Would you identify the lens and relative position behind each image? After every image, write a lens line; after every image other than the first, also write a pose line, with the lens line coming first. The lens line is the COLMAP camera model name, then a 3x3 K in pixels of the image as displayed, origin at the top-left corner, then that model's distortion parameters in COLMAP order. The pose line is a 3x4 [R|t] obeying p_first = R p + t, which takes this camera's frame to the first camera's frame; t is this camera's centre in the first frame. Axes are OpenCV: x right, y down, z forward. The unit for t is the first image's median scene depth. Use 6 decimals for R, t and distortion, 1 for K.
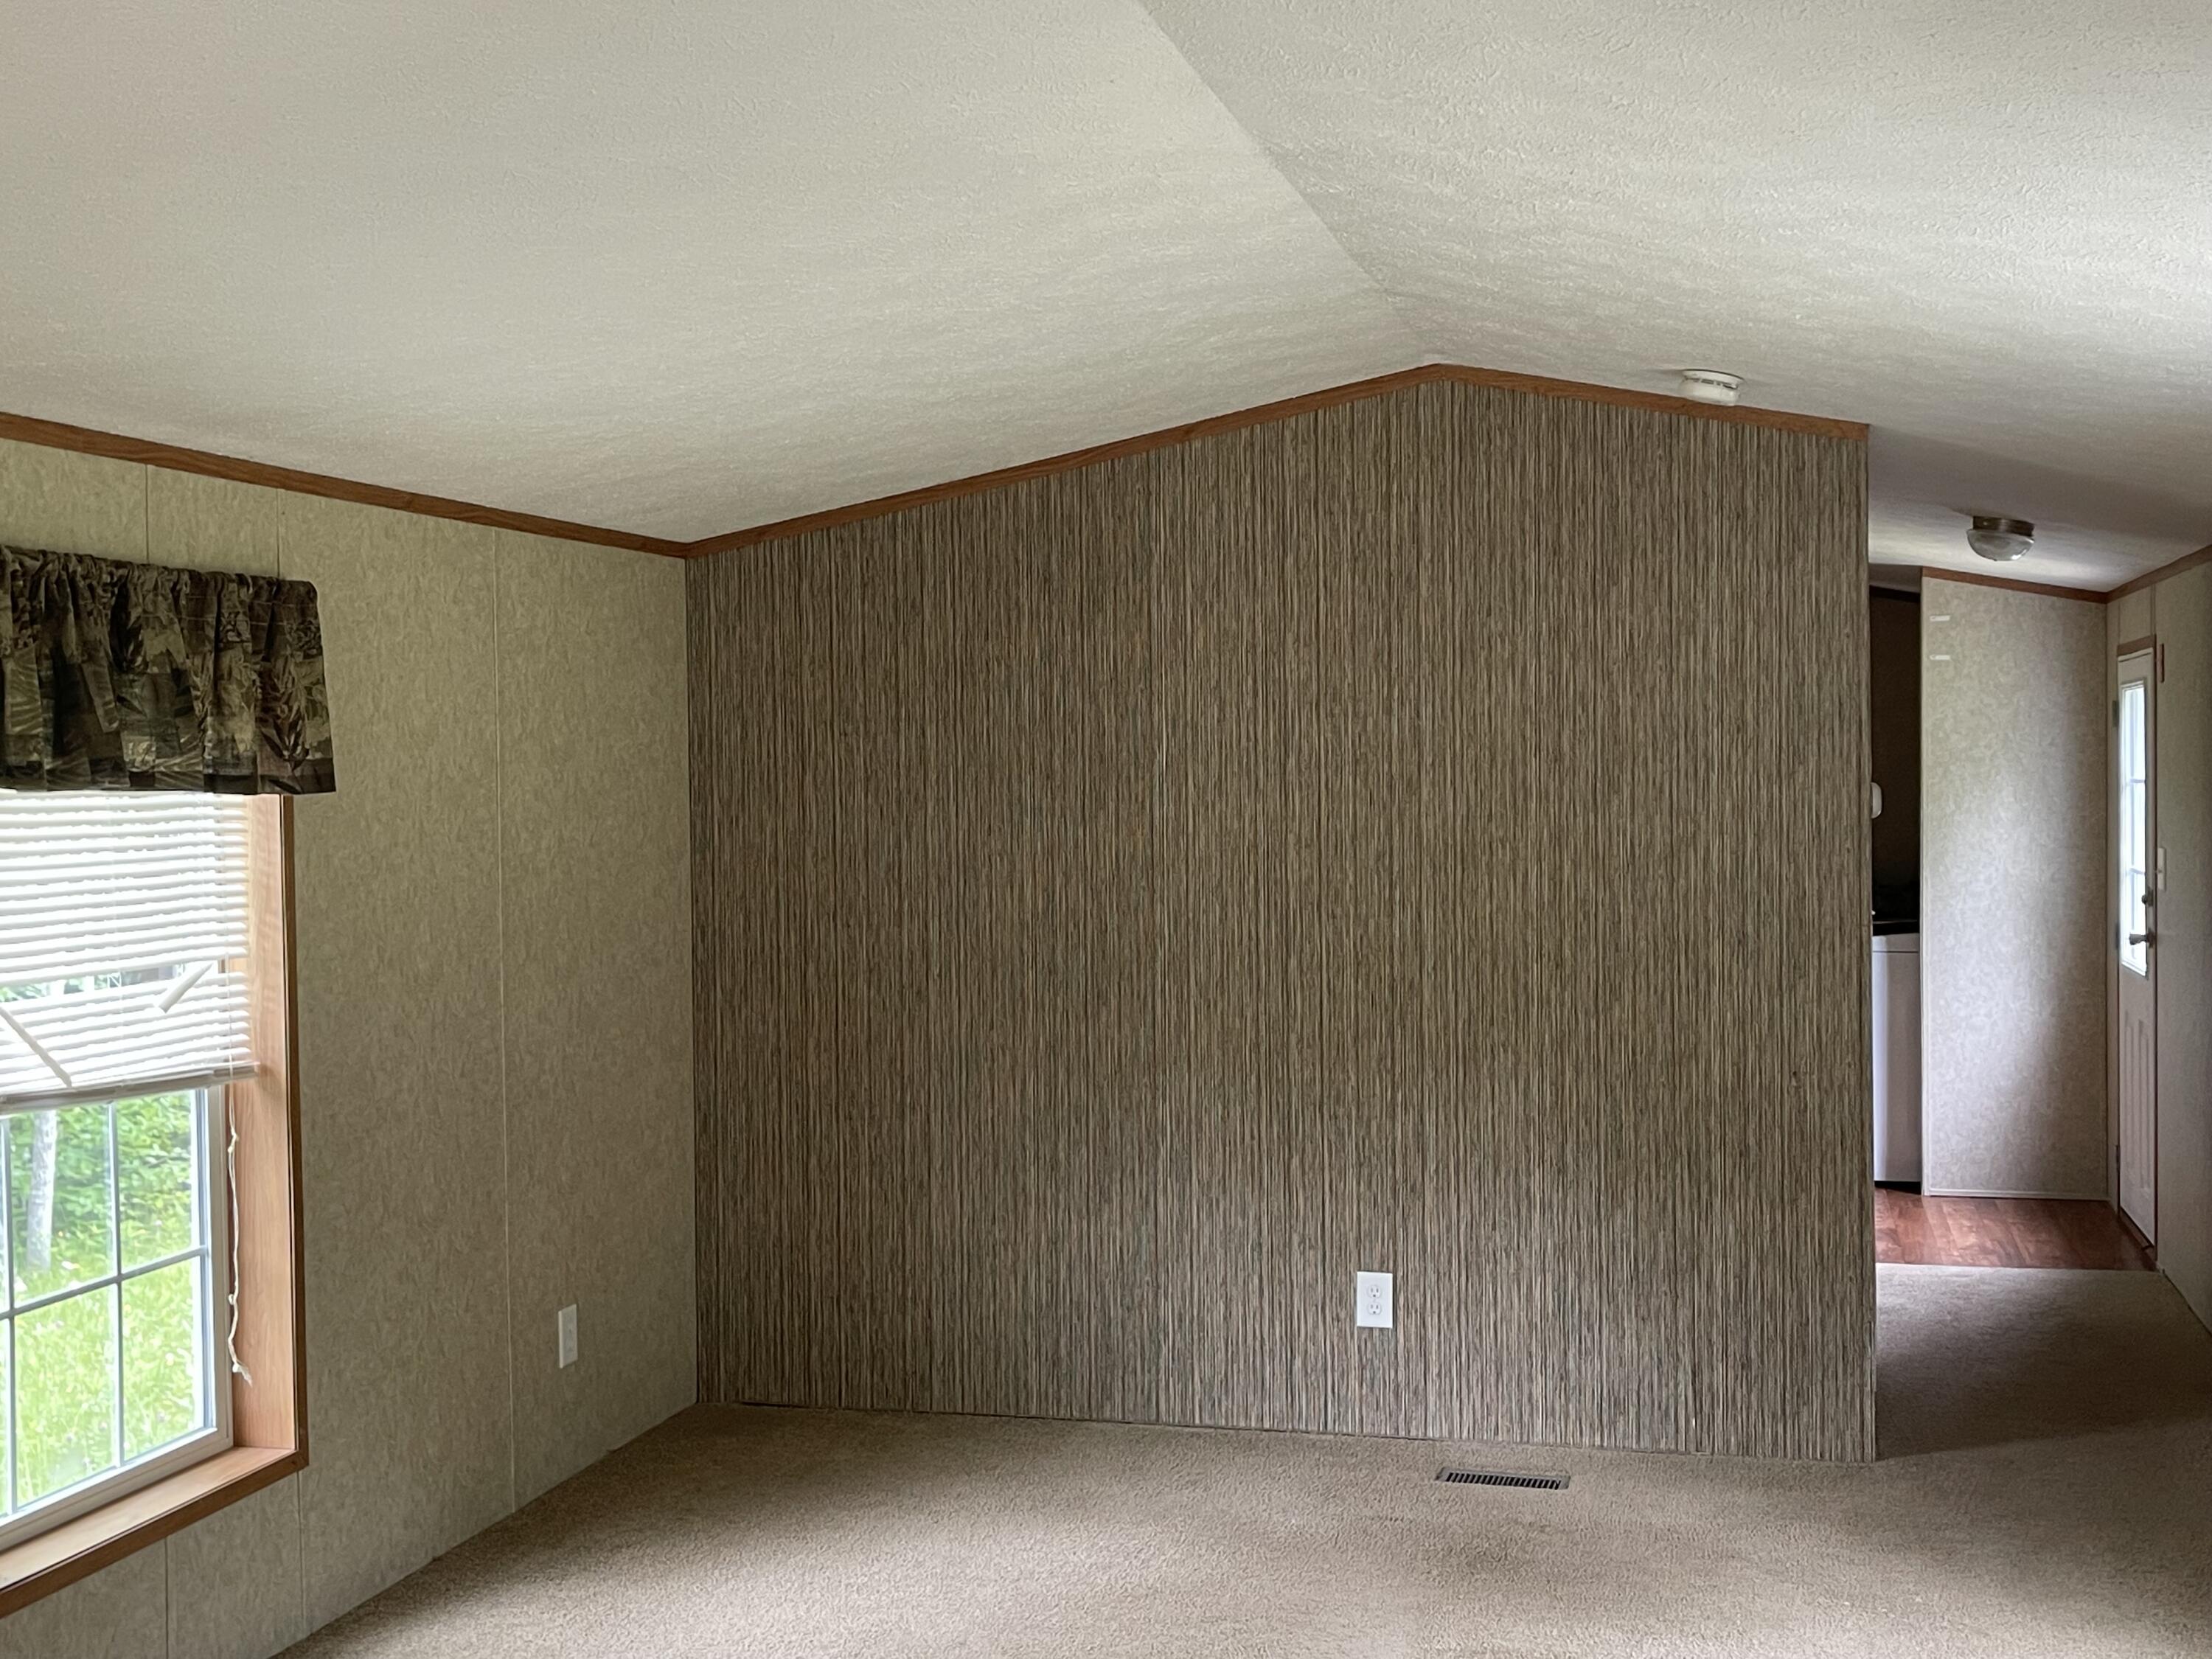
lens RADIAL K [[2635.7, 0, 1103.7], [0, 2635.7, 823.0], [0, 0, 1]] dist [0.040068, 0.000000]
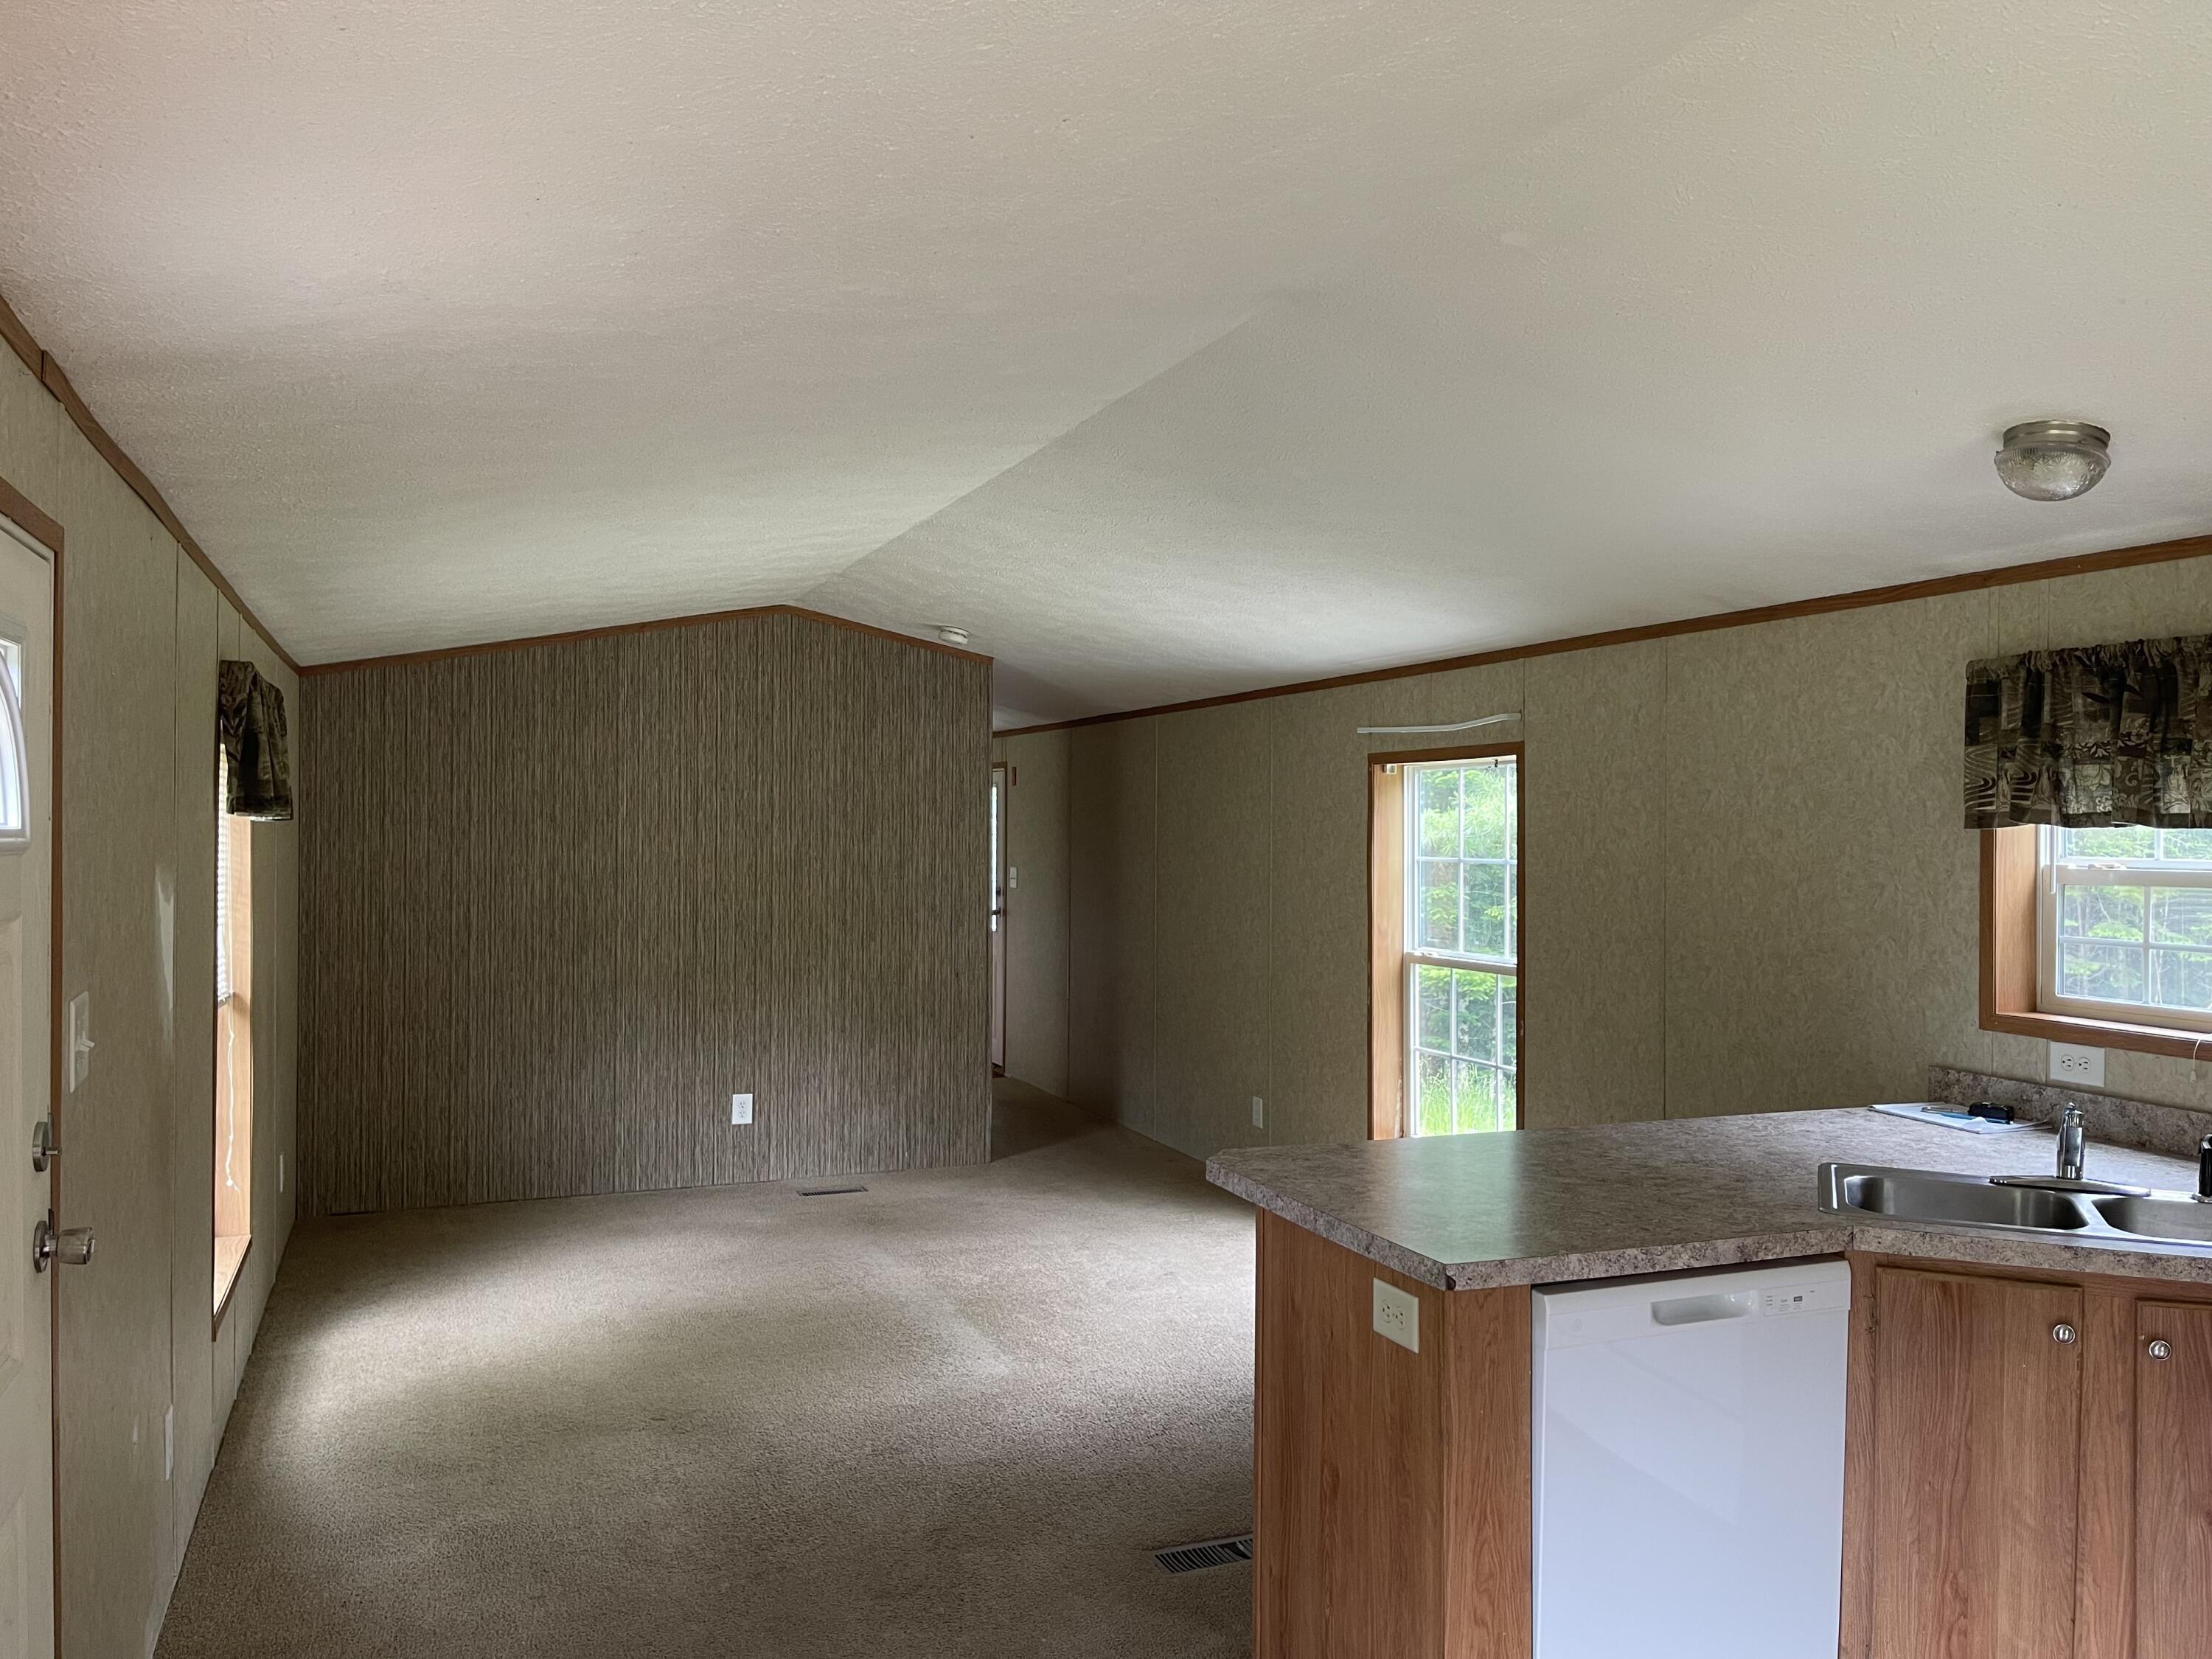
lens RADIAL K [[1664.4, 0, 1118.5], [0, 1664.4, 834.3], [0, 0, 1]] dist [0.060922, -0.087473]
pose [[0.792709, 0.014183, 0.609435, -0.400222], [-0.003088, 0.999810, -0.019251, 0.011484], [-0.609592, 0.013379, 0.792603, -0.081905]]
